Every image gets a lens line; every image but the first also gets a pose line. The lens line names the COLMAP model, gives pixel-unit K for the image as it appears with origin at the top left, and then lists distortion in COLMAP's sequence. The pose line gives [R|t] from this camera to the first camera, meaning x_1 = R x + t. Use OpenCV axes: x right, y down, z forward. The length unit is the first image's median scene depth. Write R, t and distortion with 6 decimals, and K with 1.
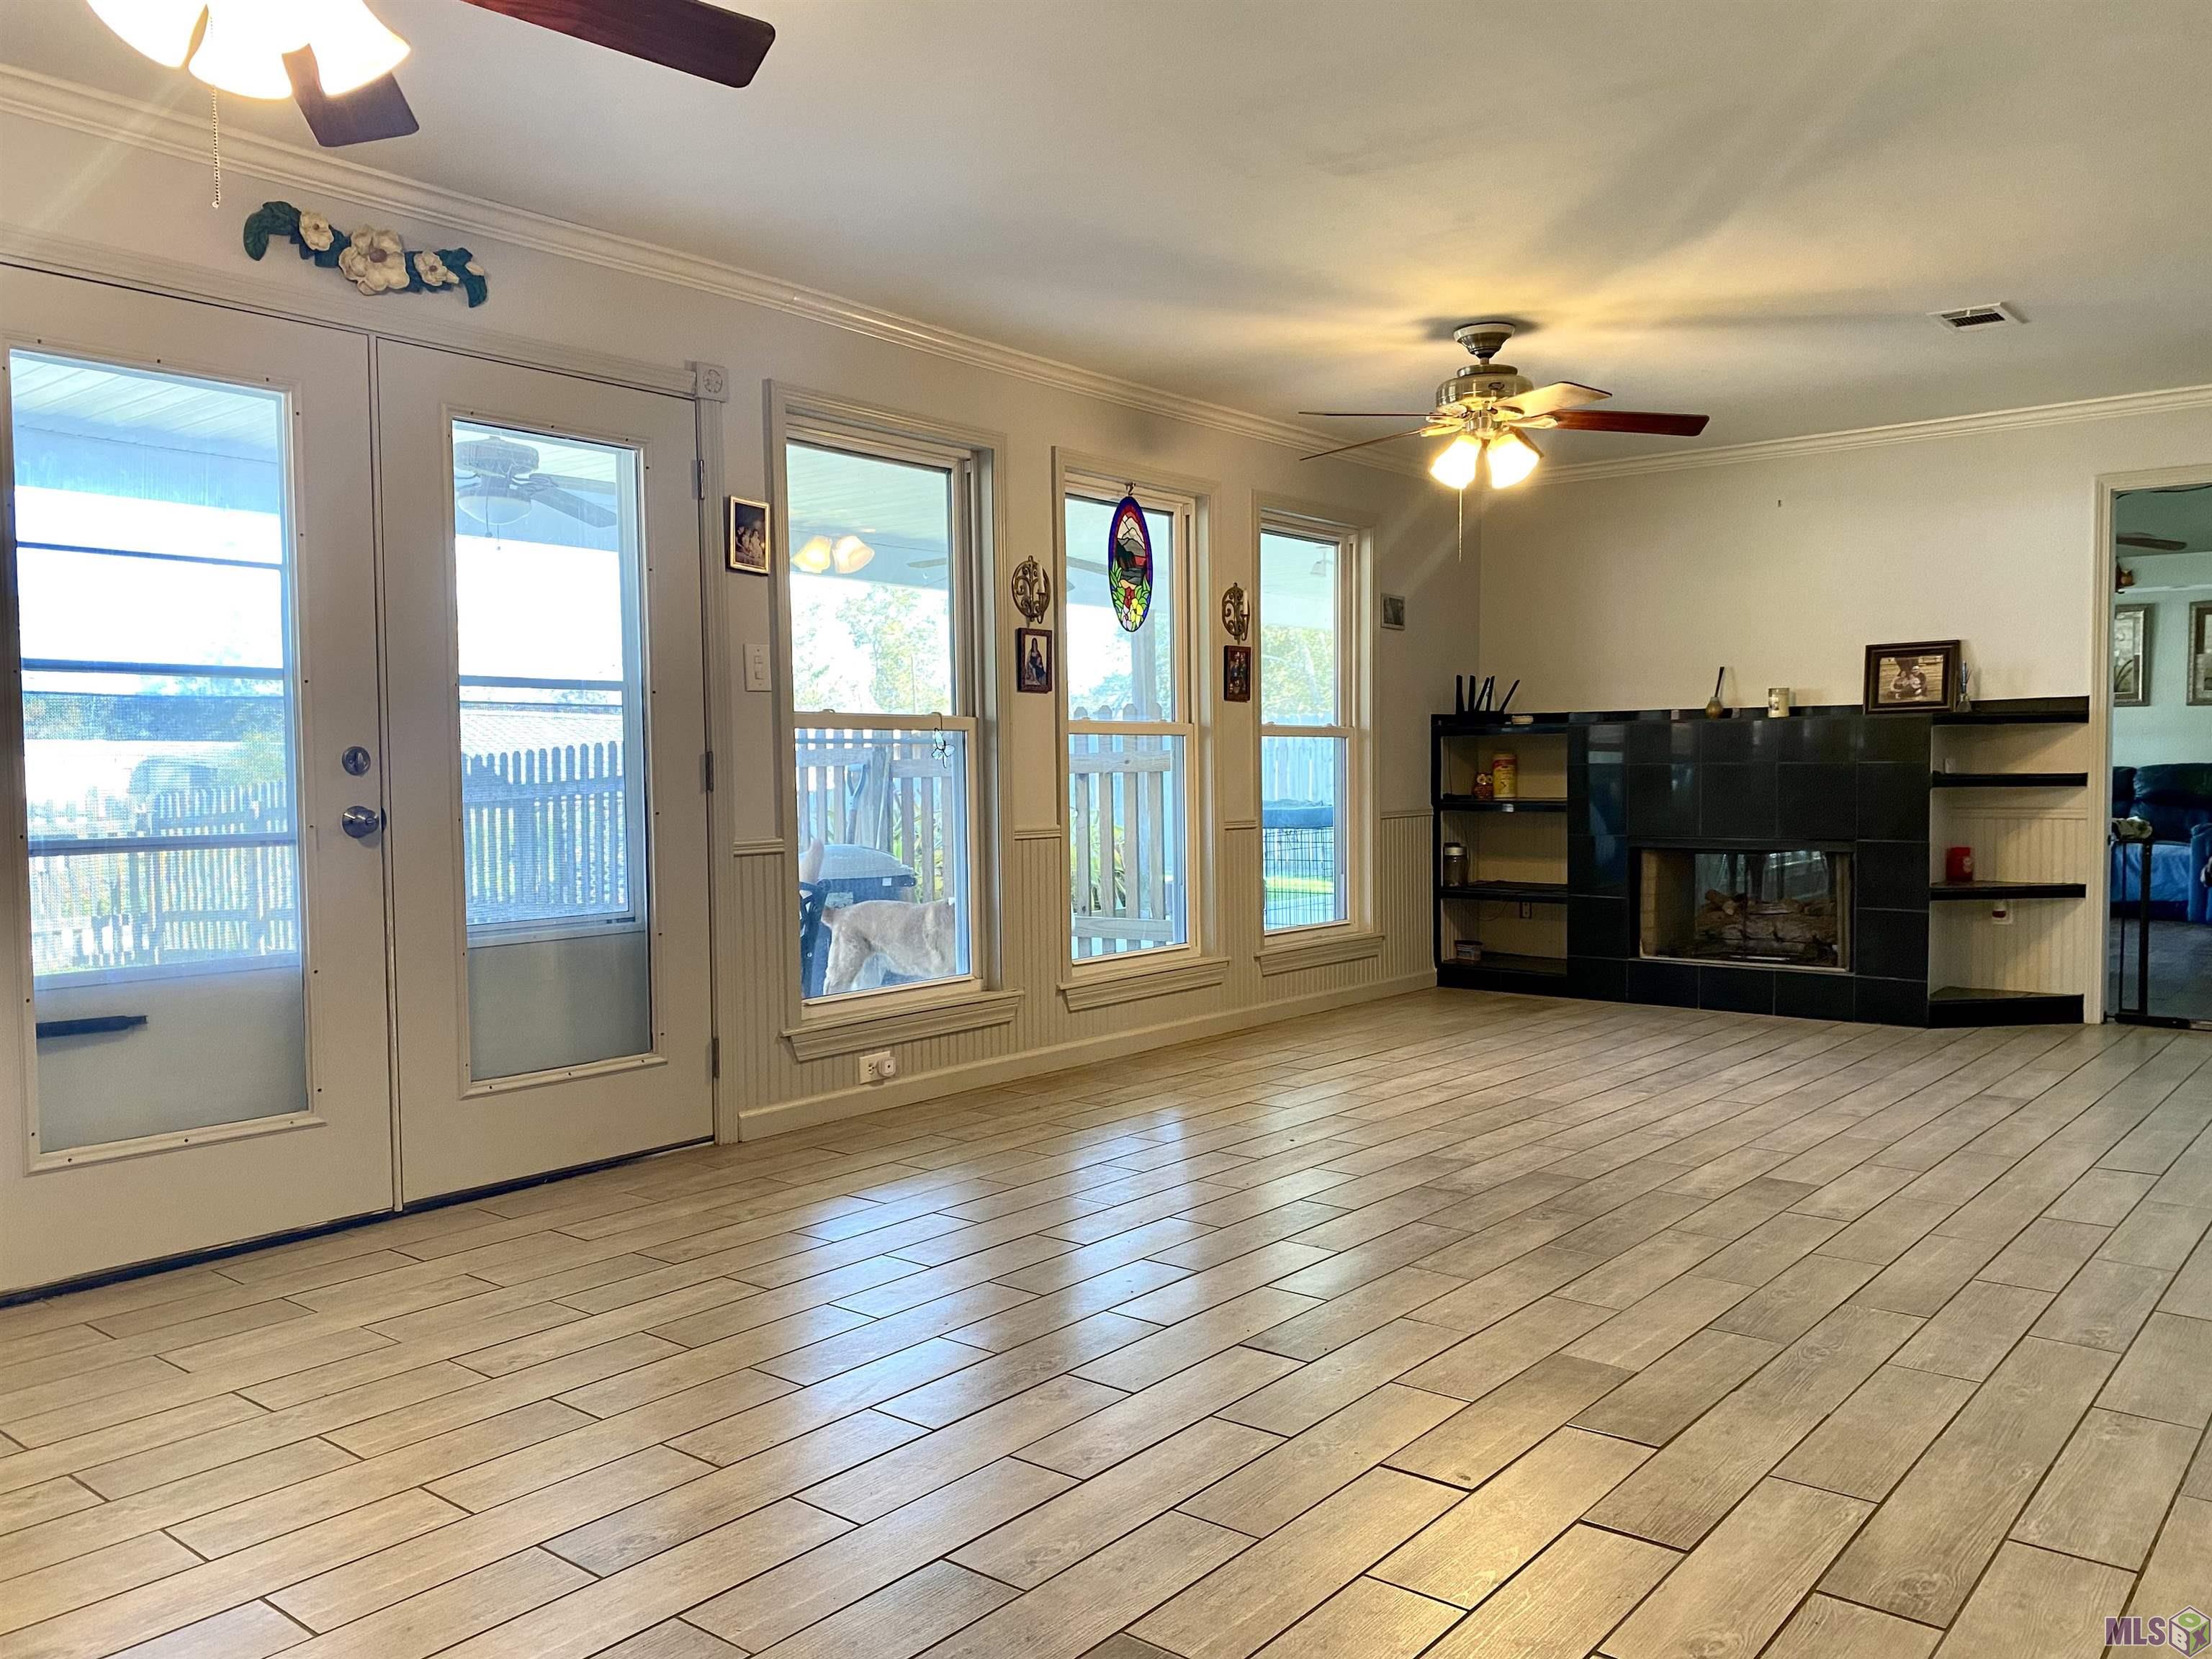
lens RADIAL K [[1659.6, 0, 1069.6], [0, 1659.6, 839.1], [0, 0, 1]] dist [0.079790, -0.132809]
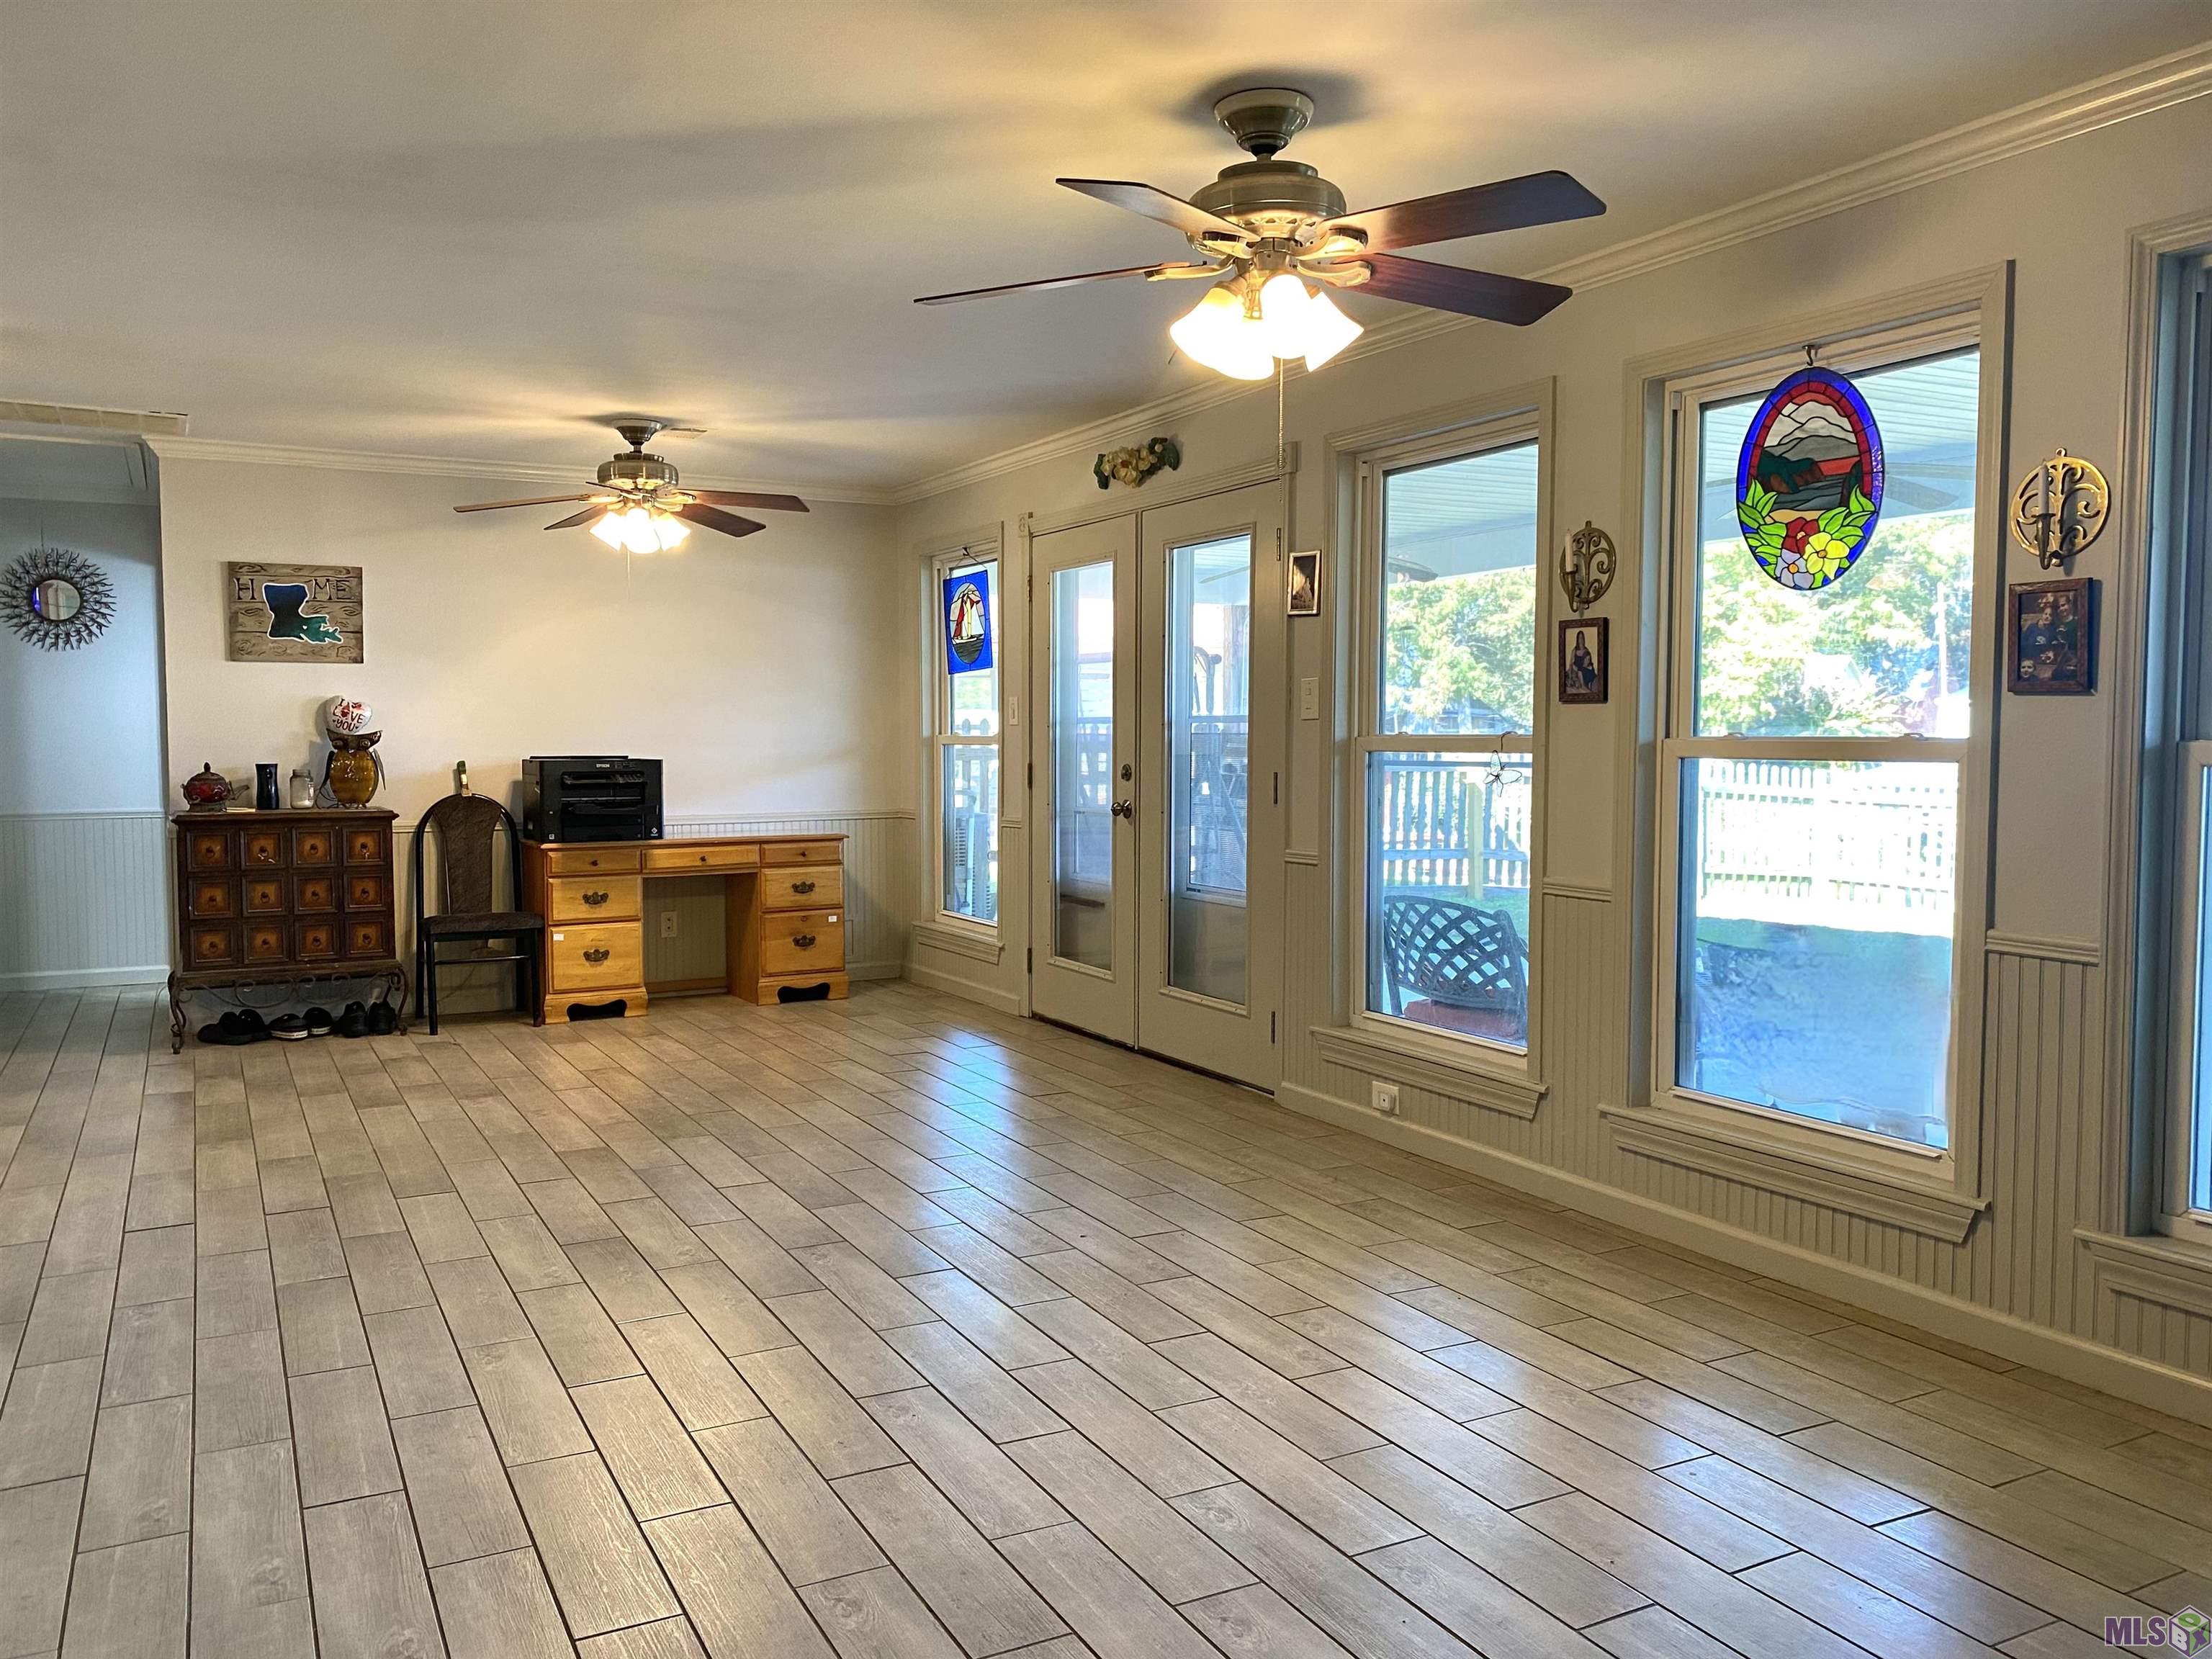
lens RADIAL K [[1675.6, 0, 1142.3], [0, 1675.6, 836.4], [0, 0, 1]] dist [0.092096, -0.184979]
pose [[-0.348171, 0.064794, -0.935189, 1.293518], [-0.039916, 0.995679, 0.083845, -0.142059], [0.936581, 0.066521, -0.344081, 1.819871]]
